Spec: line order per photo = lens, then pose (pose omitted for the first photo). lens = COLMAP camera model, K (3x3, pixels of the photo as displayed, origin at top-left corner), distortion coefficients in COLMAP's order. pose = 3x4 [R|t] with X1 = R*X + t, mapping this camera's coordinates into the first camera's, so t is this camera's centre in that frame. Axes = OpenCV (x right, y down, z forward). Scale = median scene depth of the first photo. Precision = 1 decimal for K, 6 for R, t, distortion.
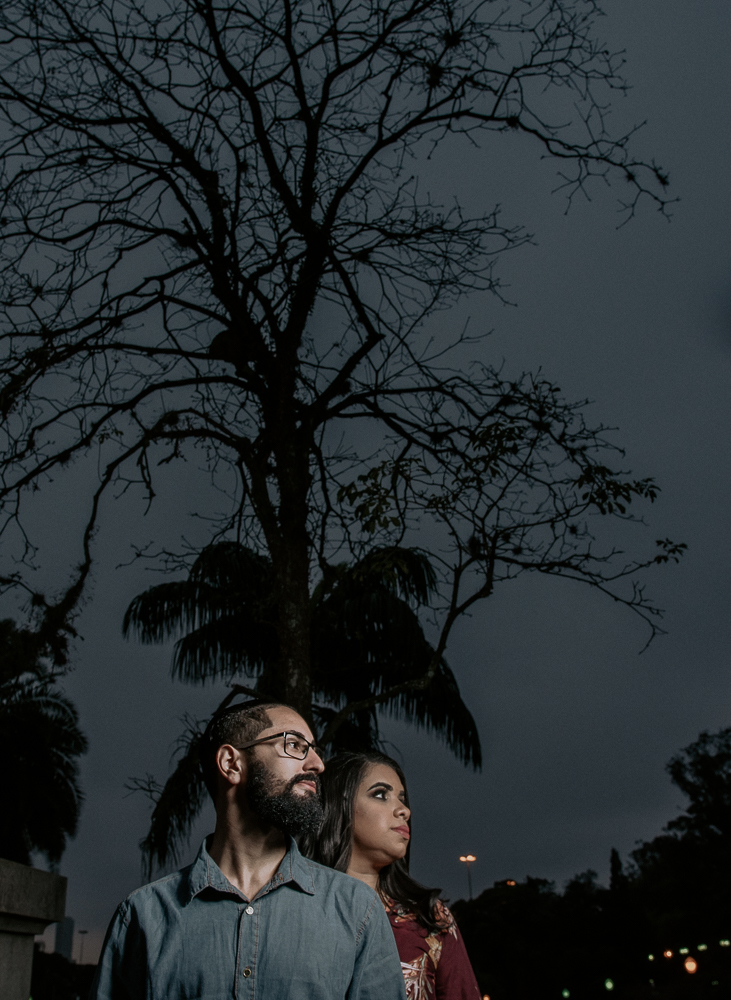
lens RADIAL K [[1013.8, 0, 329.5], [0, 1013.8, 523.0], [0, 0, 1]] dist [-0.047539, 0.015457]
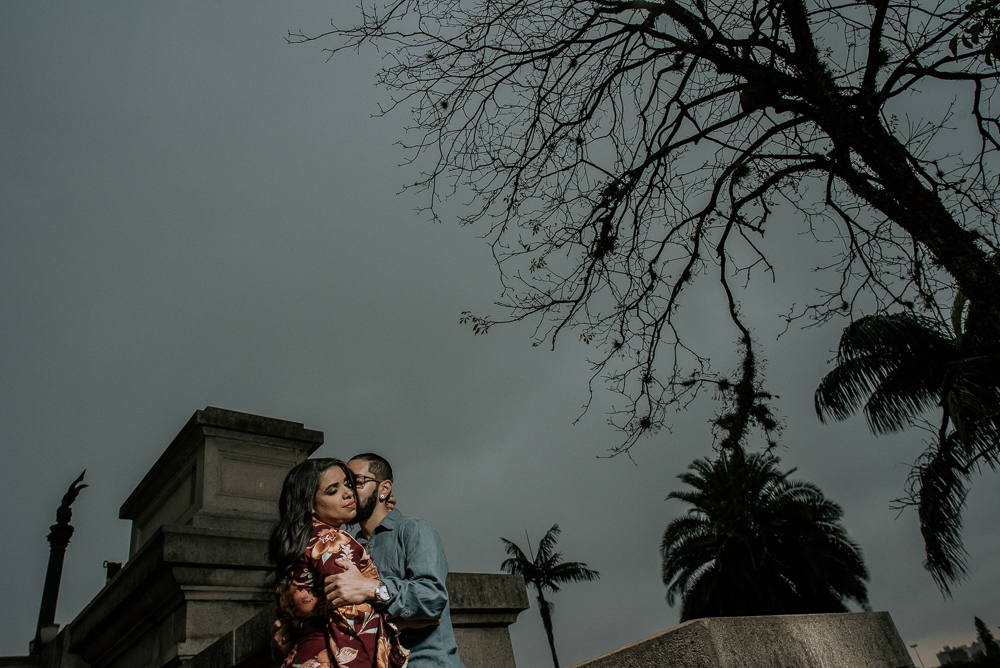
lens RADIAL K [[699.3, 0, 499.2], [0, 699.3, 333.4], [0, 0, 1]] dist [-0.071408, 0.043216]
pose [[0.718820, -0.491712, -0.491444, -0.055722], [0.449227, 0.868037, -0.211440, 0.069256], [0.530559, -0.068783, 0.844852, 0.201054]]
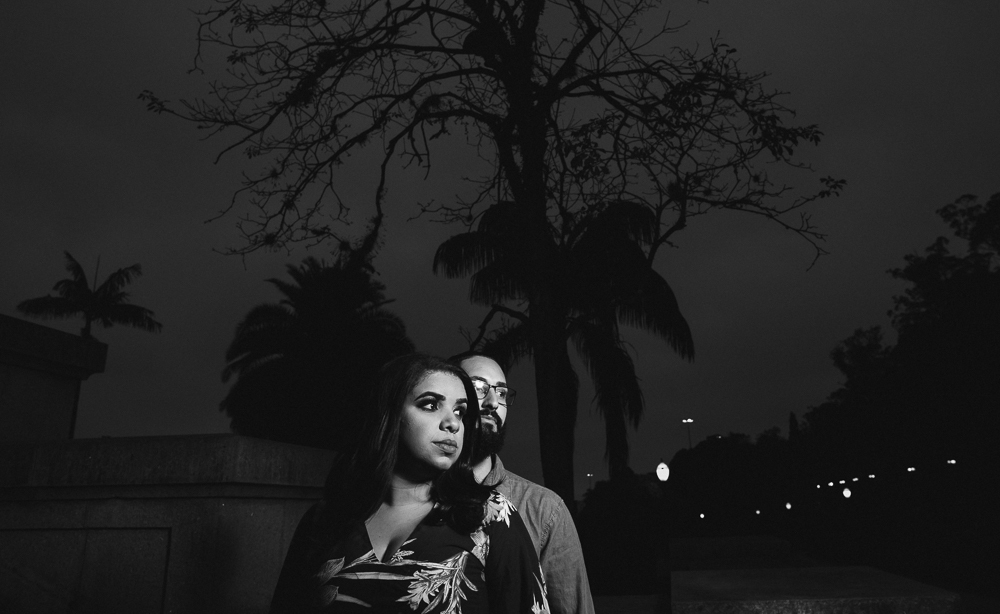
lens RADIAL K [[725.2, 0, 535.3], [0, 725.2, 269.3], [0, 0, 1]] dist [-0.047934, -0.000174]
pose [[0.997093, -0.033349, -0.068506, 0.022540], [0.040784, 0.993076, 0.110166, 0.010825], [0.064358, -0.112639, 0.991550, 0.063828]]
